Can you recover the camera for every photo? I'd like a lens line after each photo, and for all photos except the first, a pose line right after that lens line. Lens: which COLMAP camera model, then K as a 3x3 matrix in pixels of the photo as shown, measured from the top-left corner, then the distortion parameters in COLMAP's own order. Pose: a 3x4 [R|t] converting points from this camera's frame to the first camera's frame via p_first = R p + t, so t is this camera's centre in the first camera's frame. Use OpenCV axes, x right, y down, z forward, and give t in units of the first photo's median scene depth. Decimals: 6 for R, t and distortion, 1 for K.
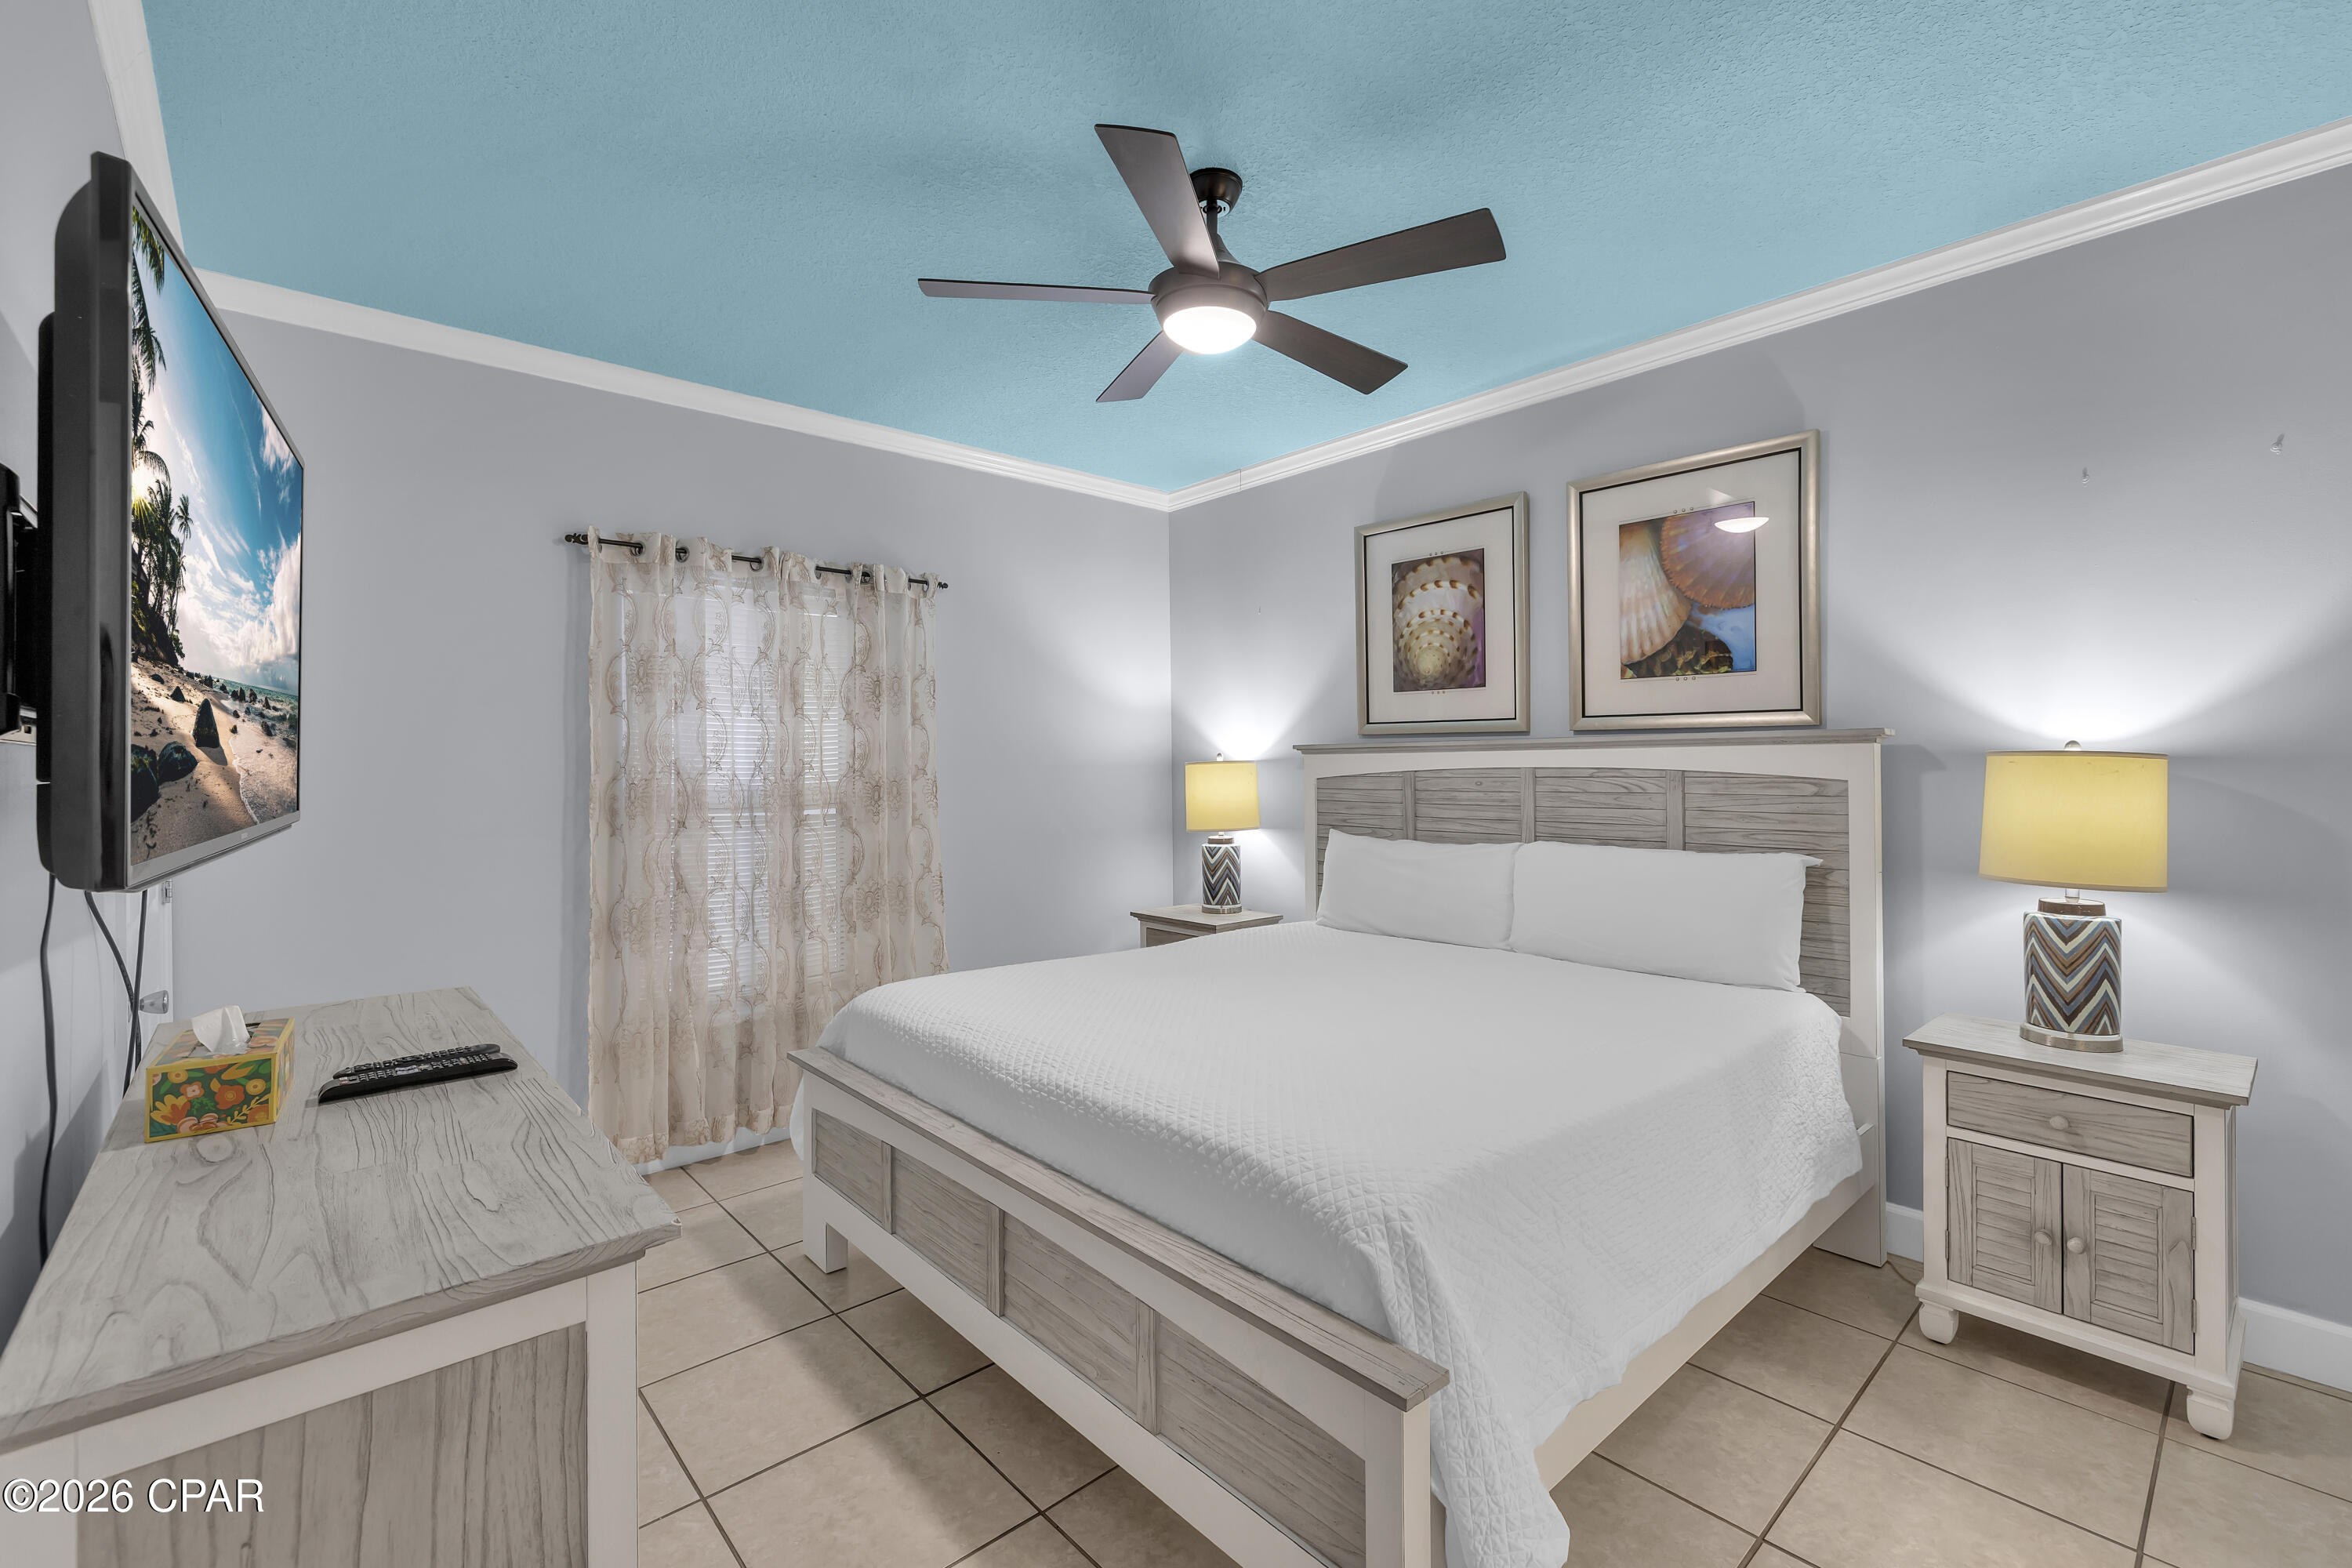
lens RADIAL K [[999.0, 0, 1172.7], [0, 999.0, 761.7], [0, 0, 1]] dist [-0.003747, -0.000013]
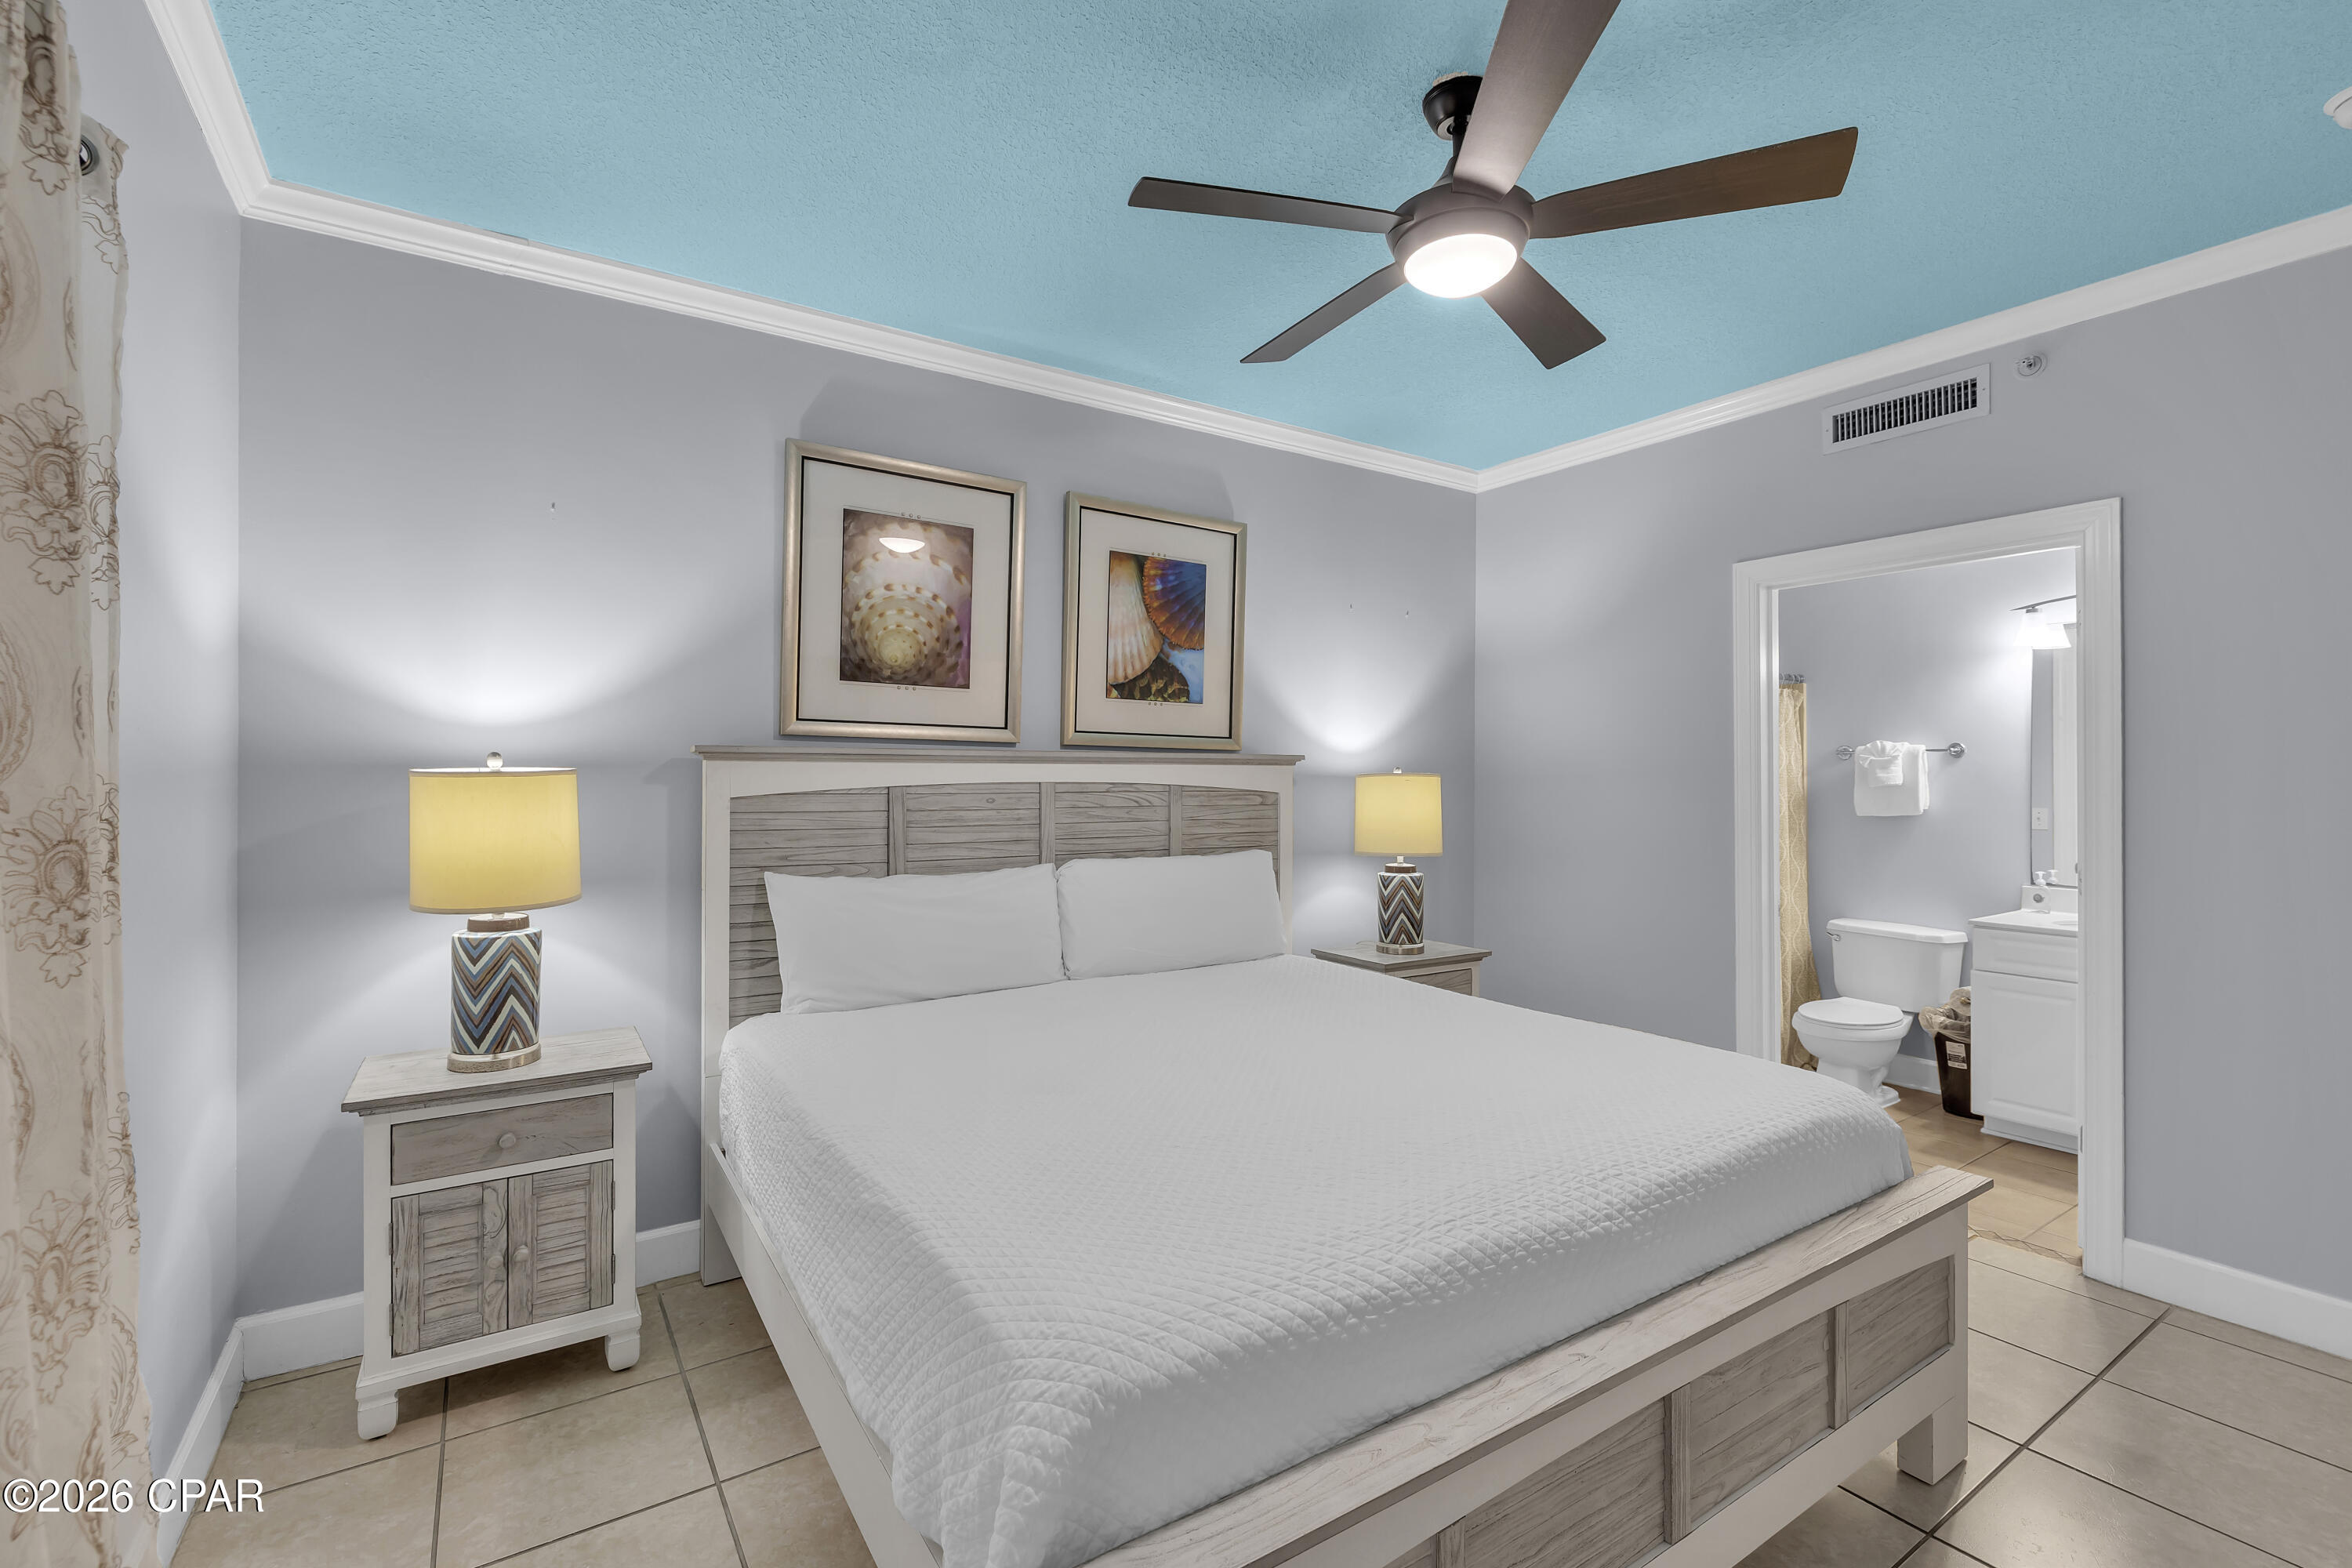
lens RADIAL K [[1036.8, 0, 1179.6], [0, 1036.8, 738.1], [0, 0, 1]] dist [0.019699, 0.000089]
pose [[0.138859, 0.055127, 0.988777, -0.545315], [-0.001374, 0.998459, -0.055474, 0.017119], [-0.990311, 0.006345, 0.138721, 0.695358]]
